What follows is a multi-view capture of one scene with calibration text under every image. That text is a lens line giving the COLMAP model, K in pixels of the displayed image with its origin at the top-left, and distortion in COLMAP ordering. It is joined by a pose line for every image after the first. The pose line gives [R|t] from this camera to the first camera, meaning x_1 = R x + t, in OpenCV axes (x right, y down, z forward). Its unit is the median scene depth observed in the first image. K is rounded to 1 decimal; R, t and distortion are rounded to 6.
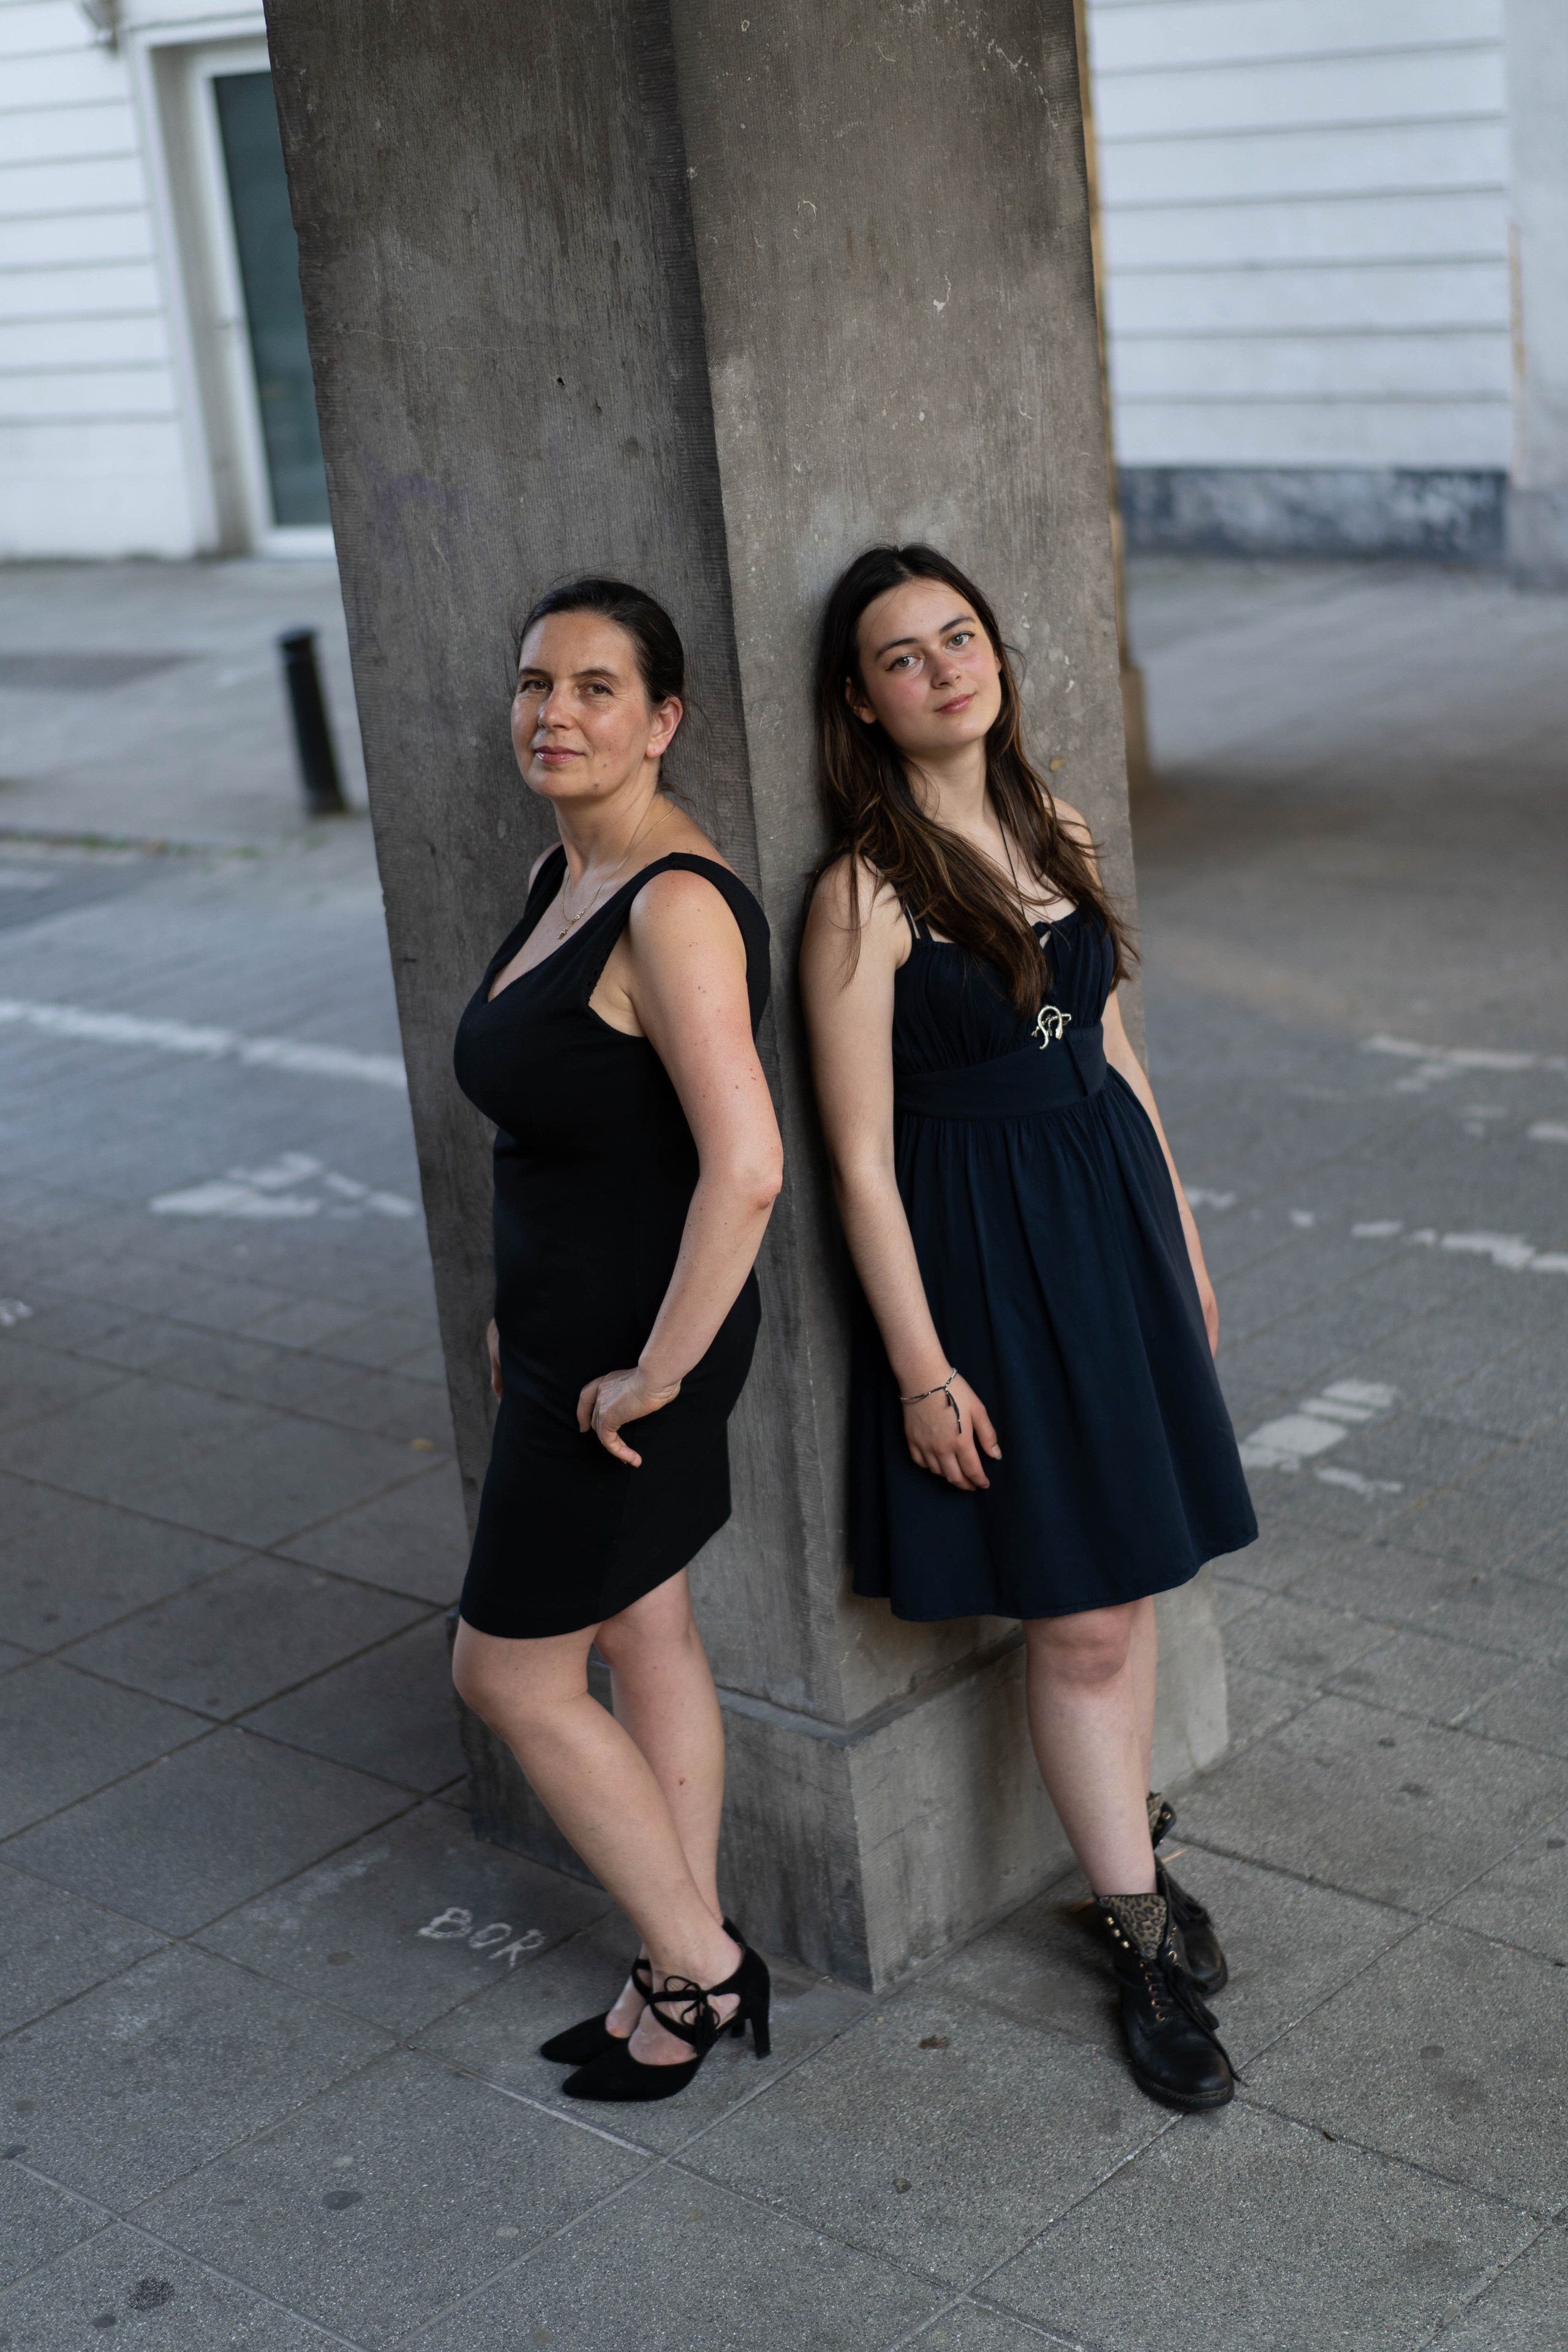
lens RADIAL K [[3661.0, 0, 803.1], [0, 3661.0, 1160.1], [0, 0, 1]] dist [0.000943, 0.000000]
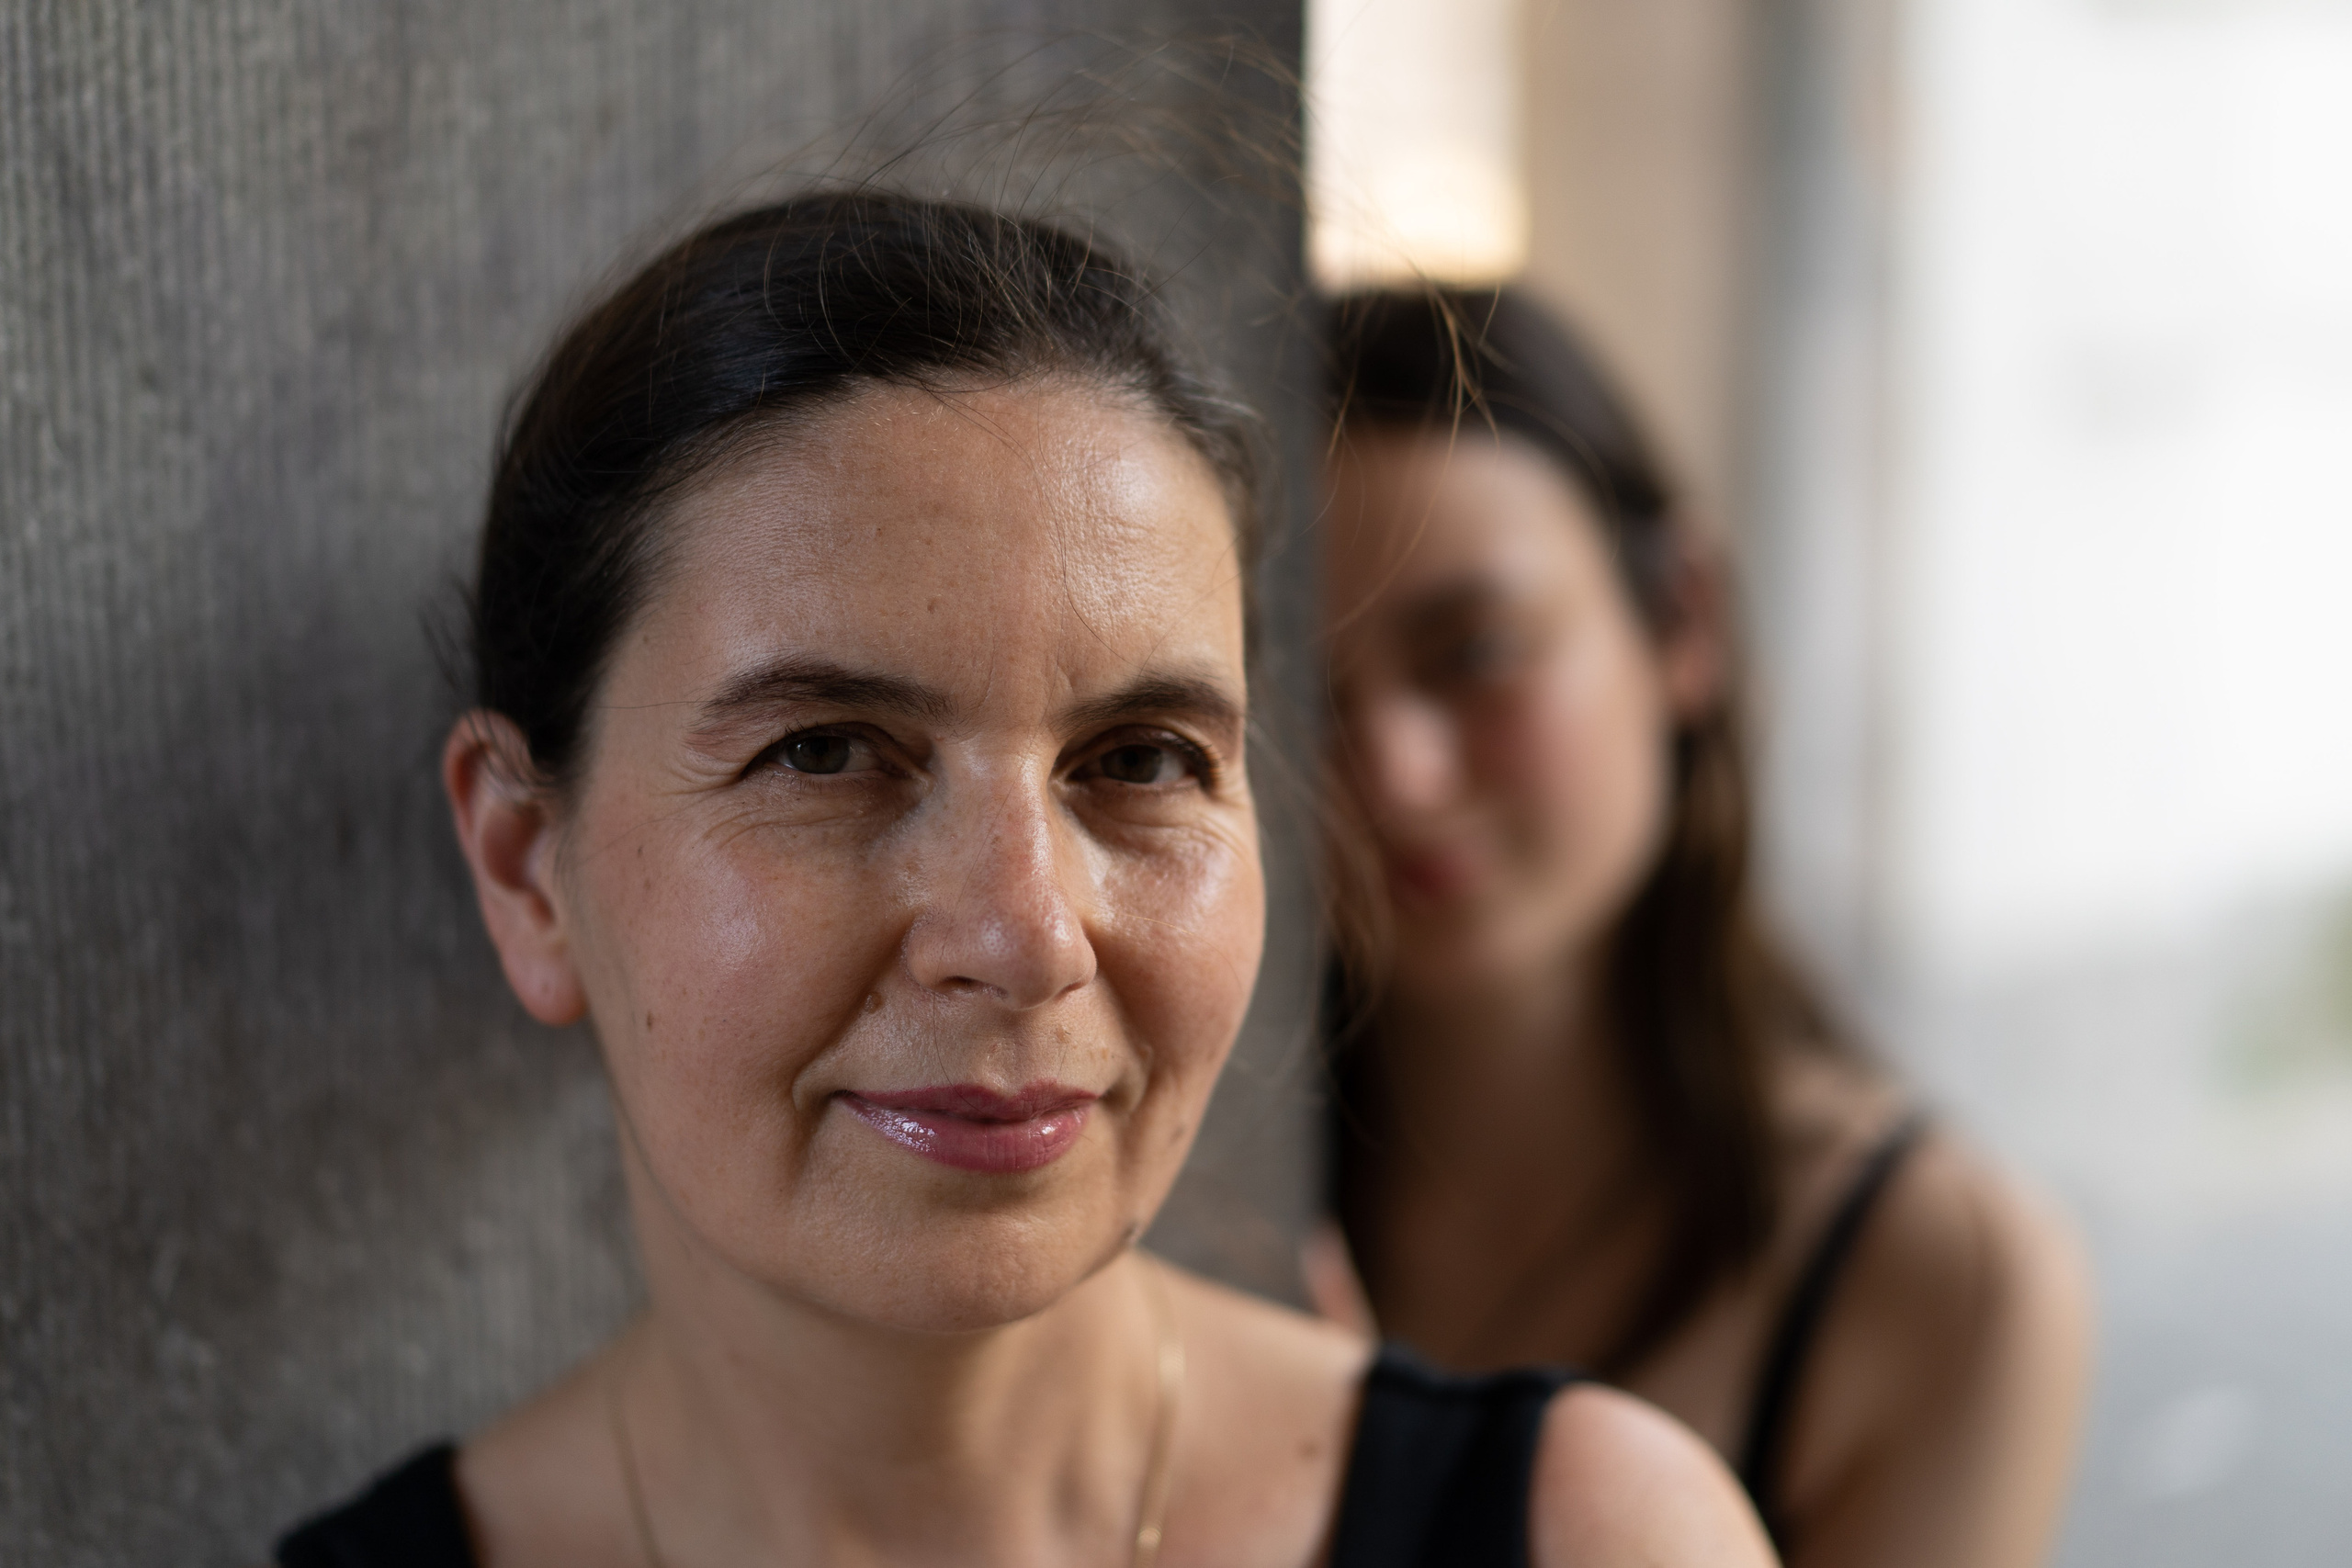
lens RADIAL K [[3660.6, 0, 1169.1], [0, 3660.6, 791.2], [0, 0, 1]] dist [0.000943, 0.000000]
pose [[0.427163, -0.065097, 0.901828, -0.235030], [0.246274, 0.968071, -0.046772, -0.105563], [-0.869989, 0.242076, 0.429556, 0.842139]]
